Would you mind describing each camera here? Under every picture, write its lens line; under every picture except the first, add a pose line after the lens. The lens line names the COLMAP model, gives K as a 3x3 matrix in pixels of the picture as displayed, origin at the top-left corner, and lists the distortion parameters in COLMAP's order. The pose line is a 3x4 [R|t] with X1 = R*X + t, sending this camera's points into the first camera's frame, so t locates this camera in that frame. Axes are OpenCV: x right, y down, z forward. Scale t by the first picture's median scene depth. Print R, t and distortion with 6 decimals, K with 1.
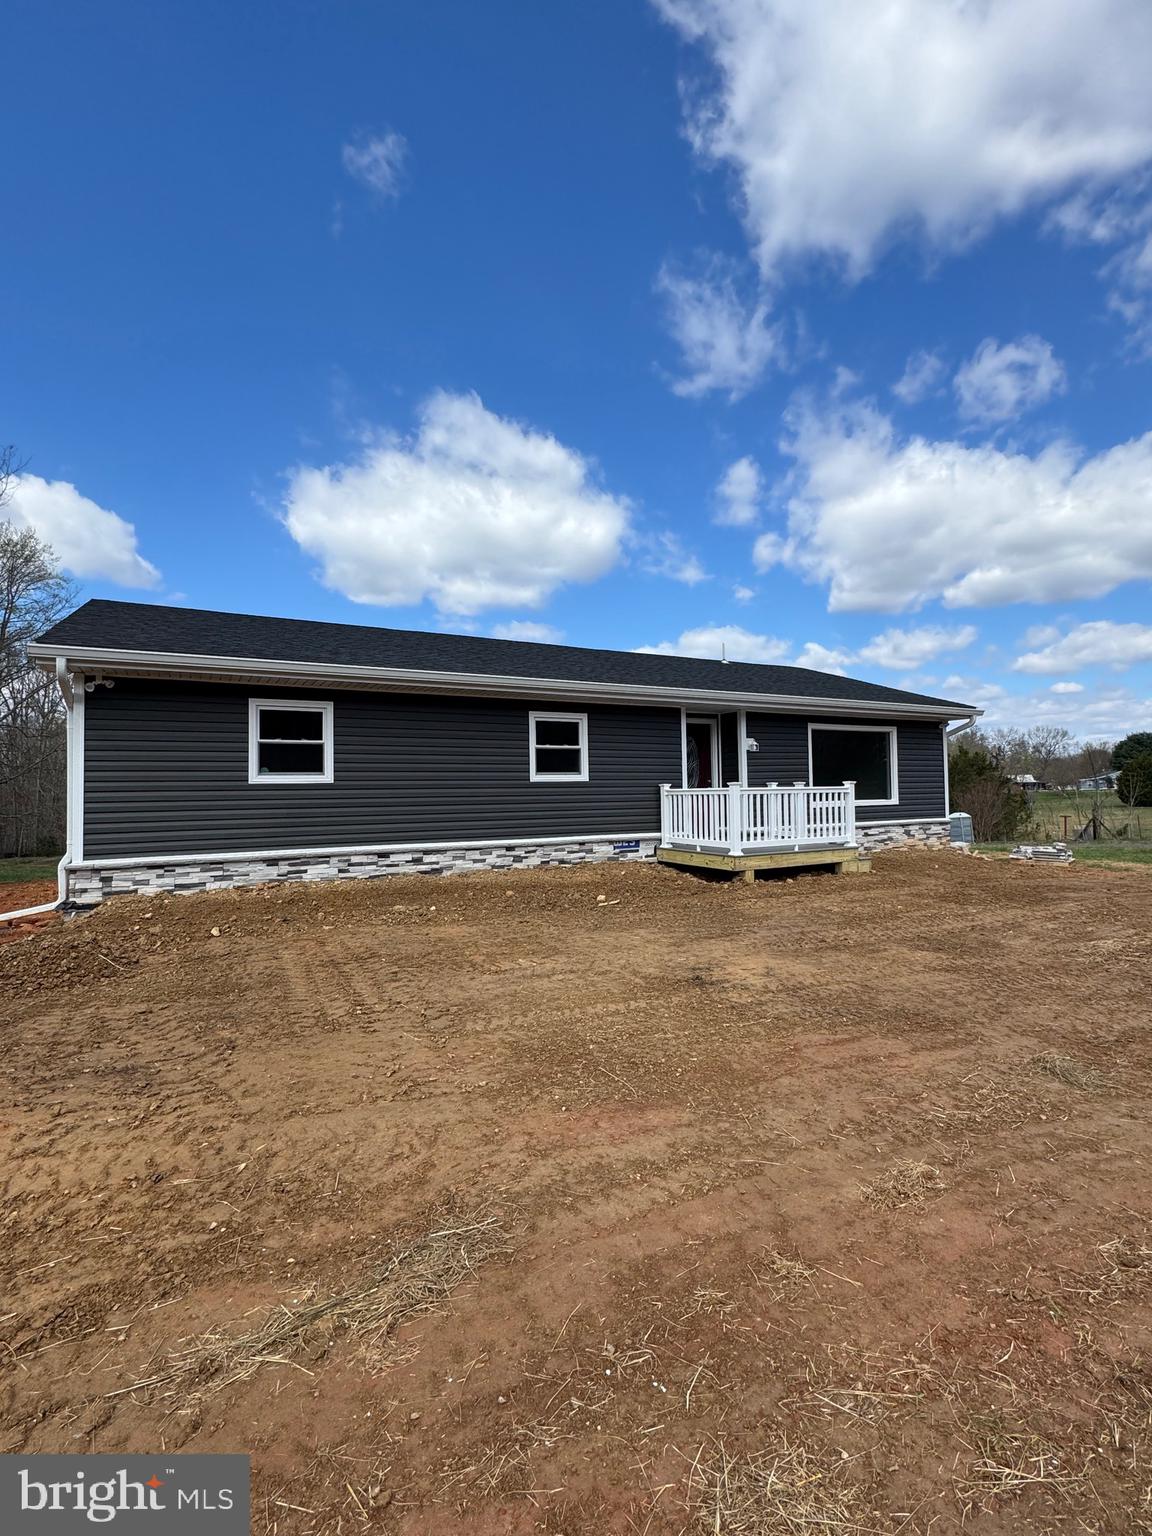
lens RADIAL K [[643.6, 0, 576.0], [0, 643.6, 768.0], [0, 0, 1]] dist [-0.000040, -0.000019]
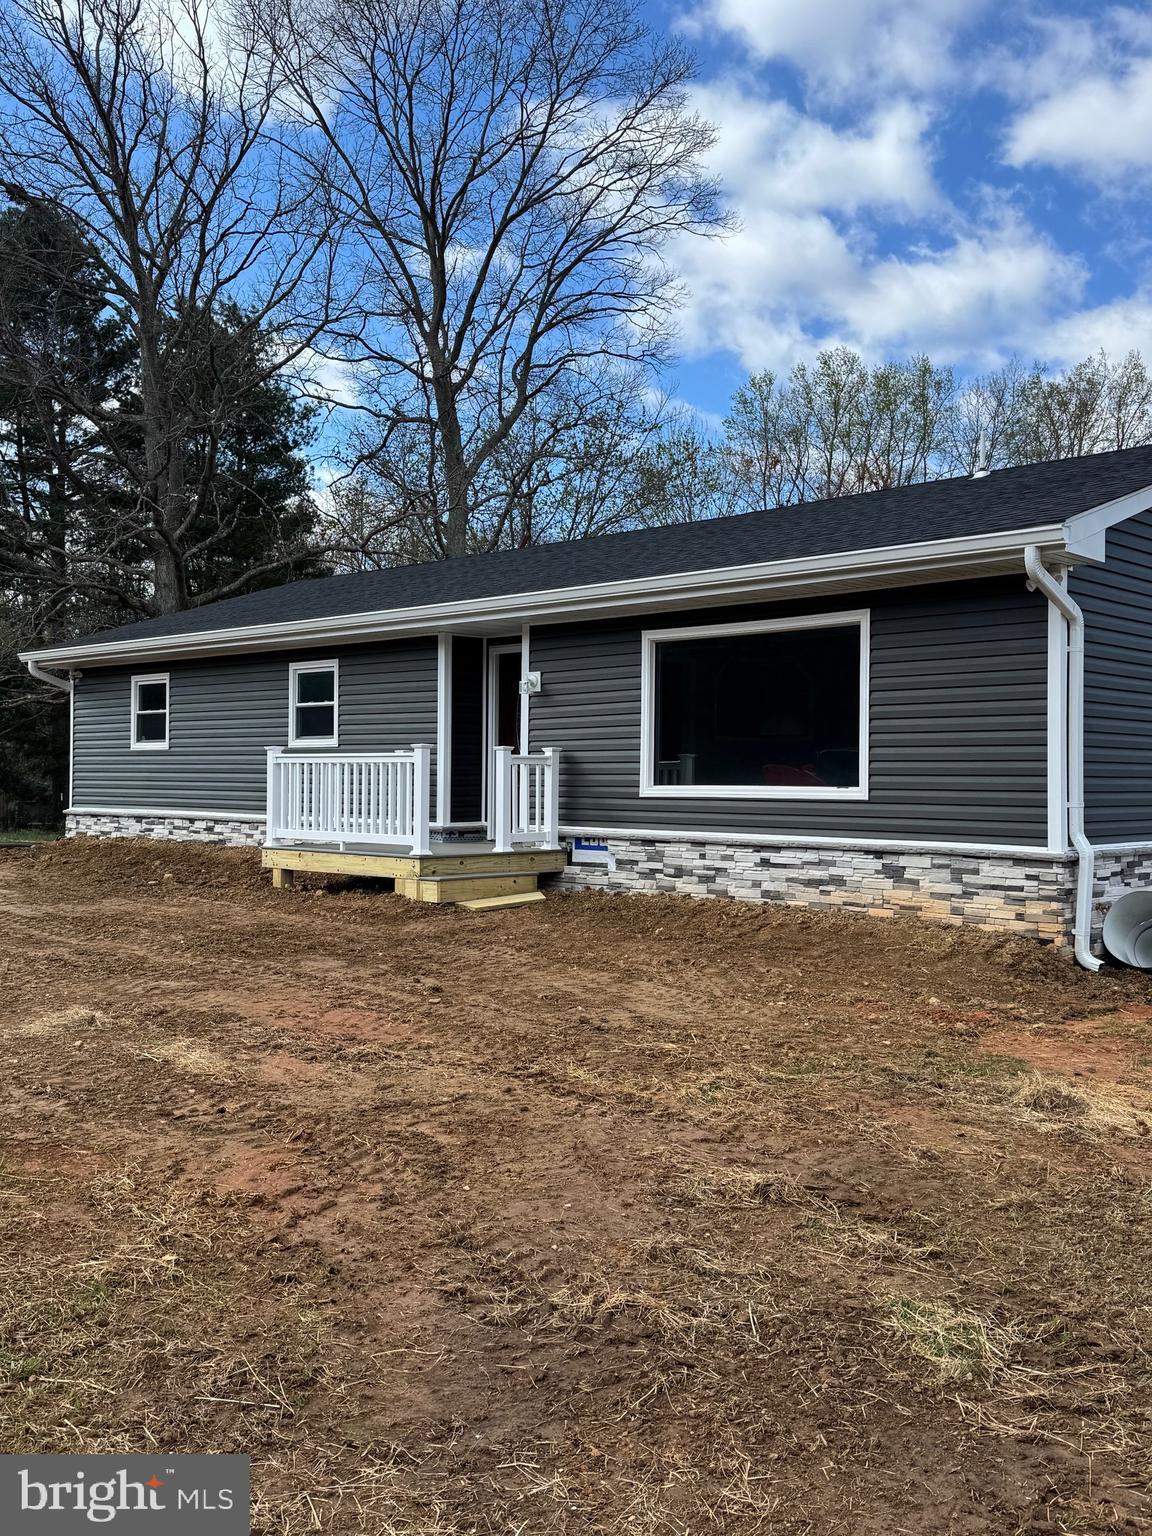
lens RADIAL K [[1404.0, 0, 576.0], [0, 1404.0, 768.0], [0, 0, 1]] dist [0.121085, 0.000837]
pose [[0.338554, 0.012227, -0.940868, 1.713689], [0.024738, 0.999454, 0.021889, 0.016072], [0.940622, -0.030686, 0.338067, 0.703137]]
